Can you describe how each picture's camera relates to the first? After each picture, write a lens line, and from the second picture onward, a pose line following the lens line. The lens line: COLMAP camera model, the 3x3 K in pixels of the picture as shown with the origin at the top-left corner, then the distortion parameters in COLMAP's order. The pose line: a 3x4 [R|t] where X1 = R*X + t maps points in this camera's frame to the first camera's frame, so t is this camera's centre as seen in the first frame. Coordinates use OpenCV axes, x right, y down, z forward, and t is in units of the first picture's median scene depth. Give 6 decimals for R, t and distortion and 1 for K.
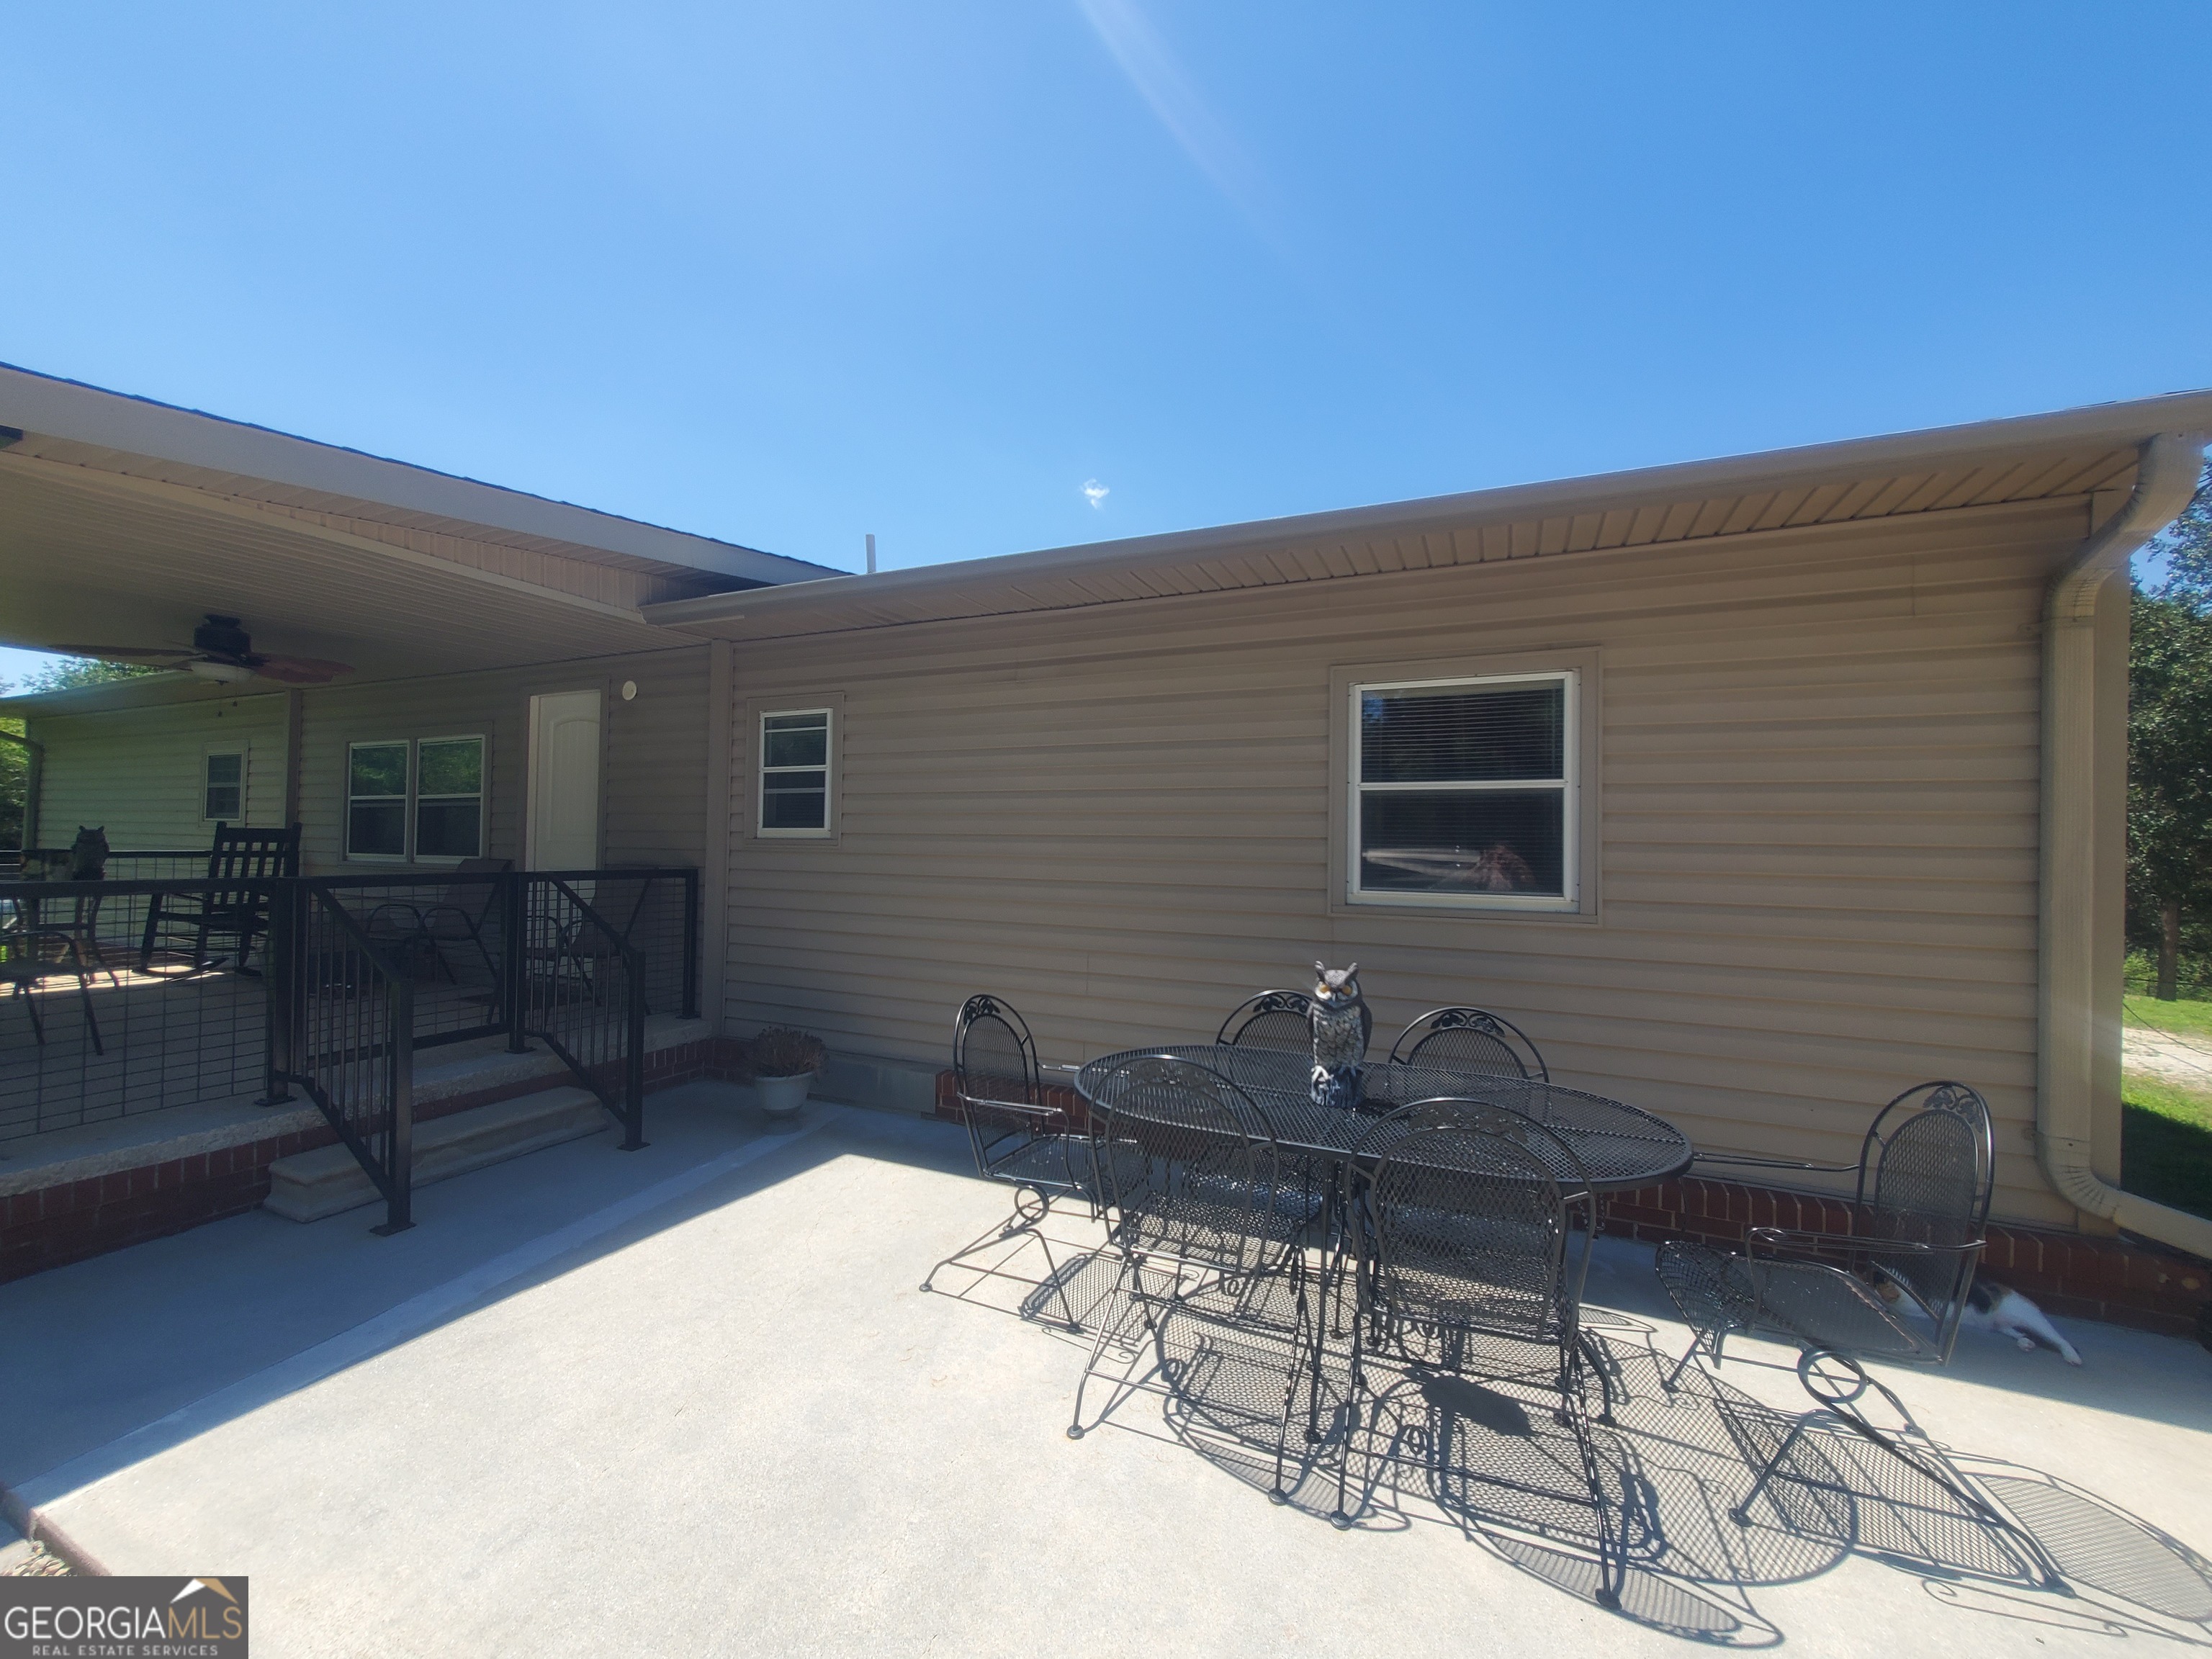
lens RADIAL K [[872.8, 0, 1101.1], [0, 872.8, 836.5], [0, 0, 1]] dist [0.006421, -0.002563]
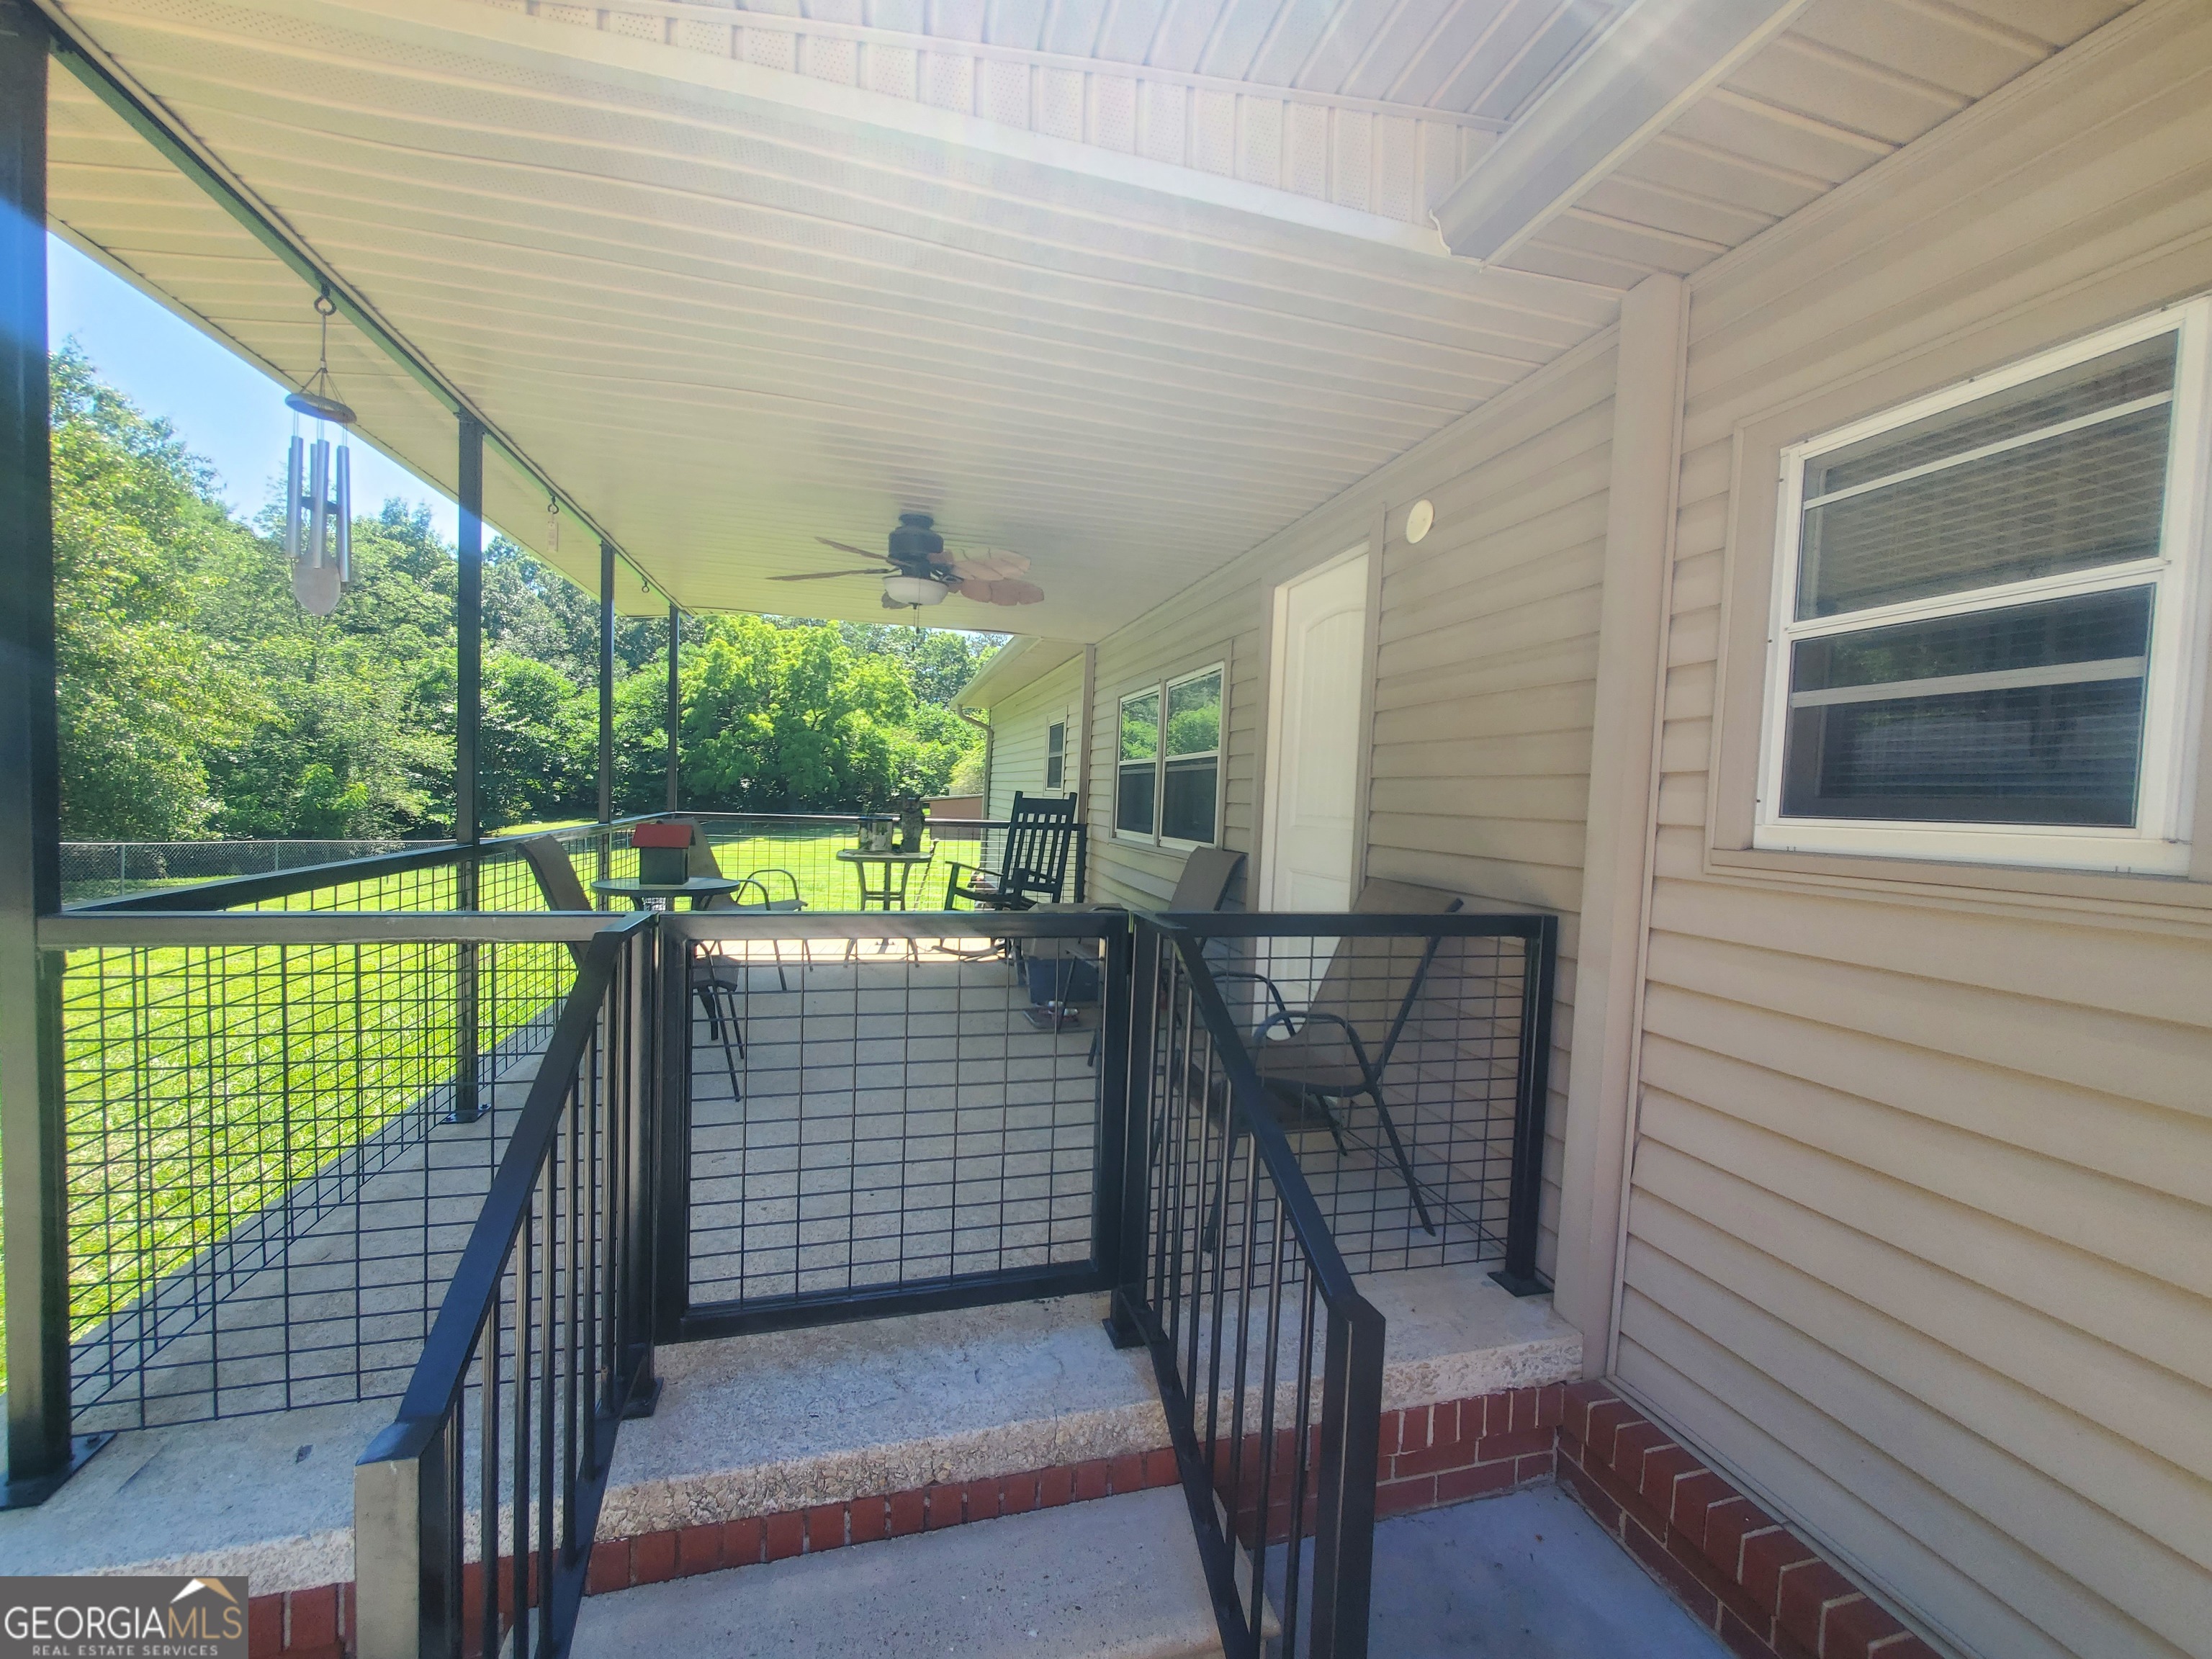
lens RADIAL K [[872.8, 0, 1094.4], [0, 872.8, 831.8], [0, 0, 1]] dist [0.006421, -0.002563]
pose [[0.633784, 0.040101, -0.772470, -0.310777], [-0.019335, 0.999165, 0.036006, -0.011046], [0.773268, -0.007885, 0.634030, 0.630249]]
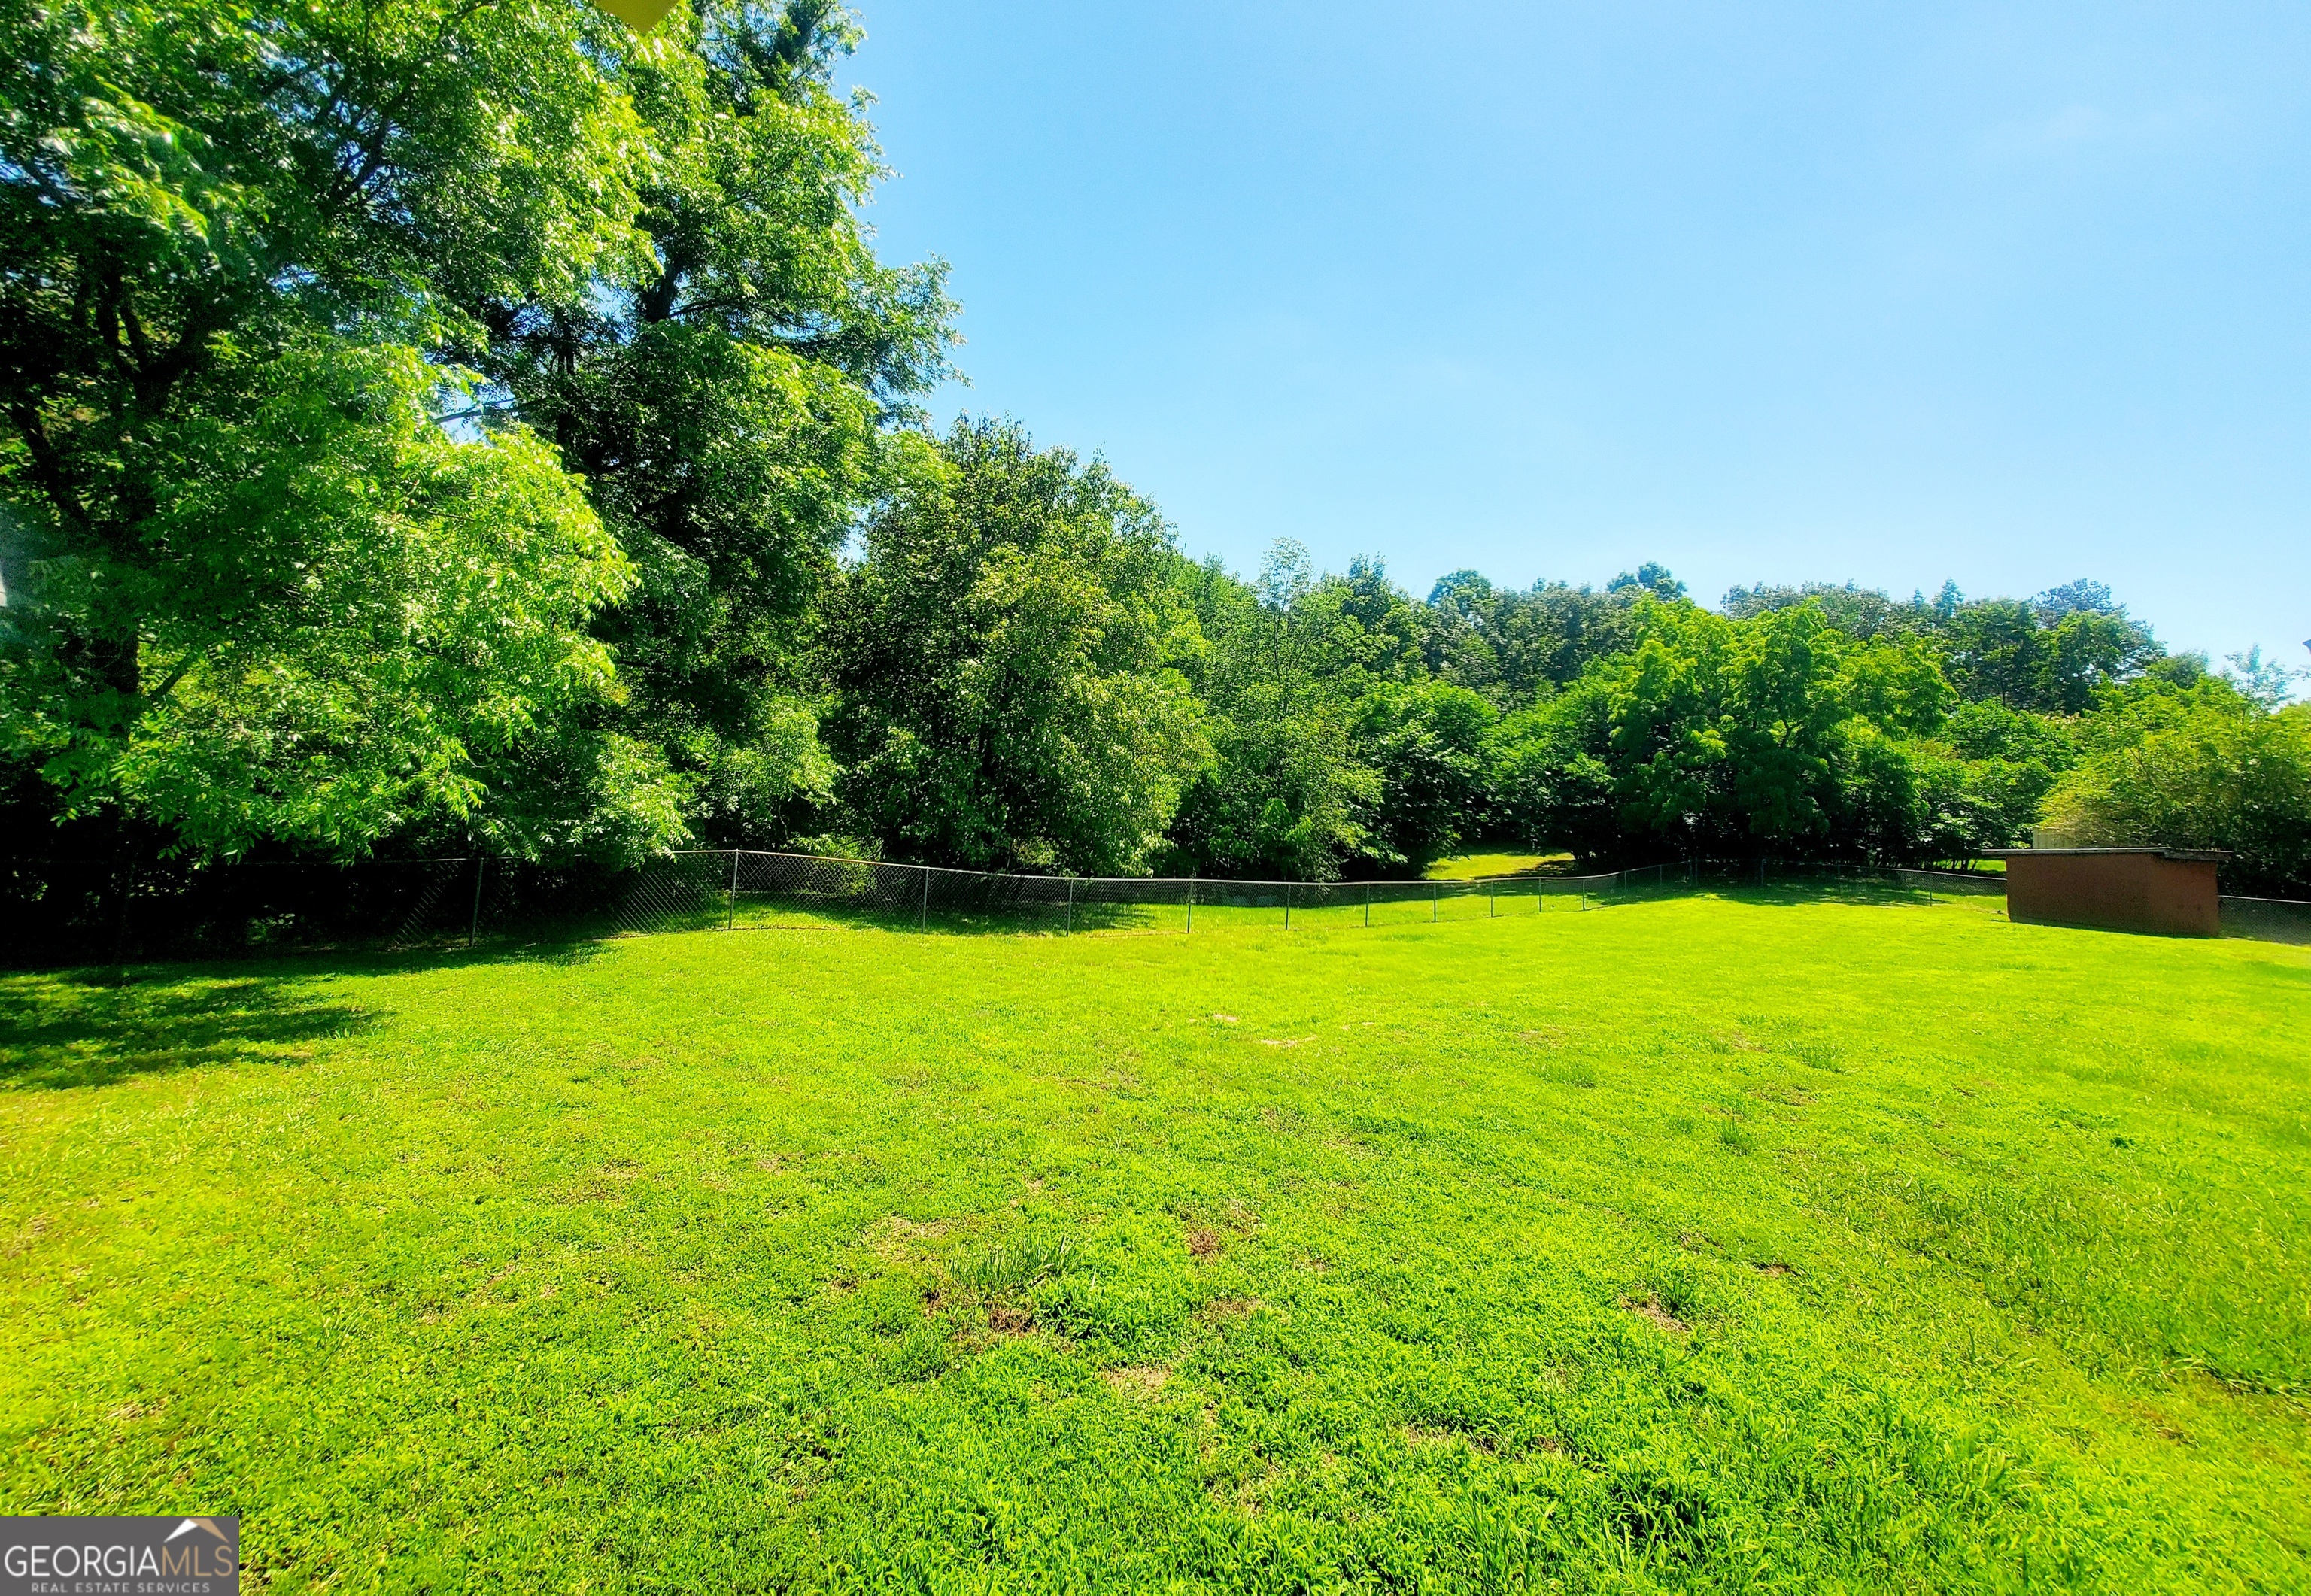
lens RADIAL K [[936.5, 0, 1225.9], [0, 936.5, 707.1], [0, 0, 1]] dist [0.012252, 0.000031]
pose [[-0.152970, -0.108206, -0.982289, -1.552045], [-0.036165, 0.993935, -0.103856, -0.095862], [0.987569, 0.019638, -0.155956, 1.063175]]
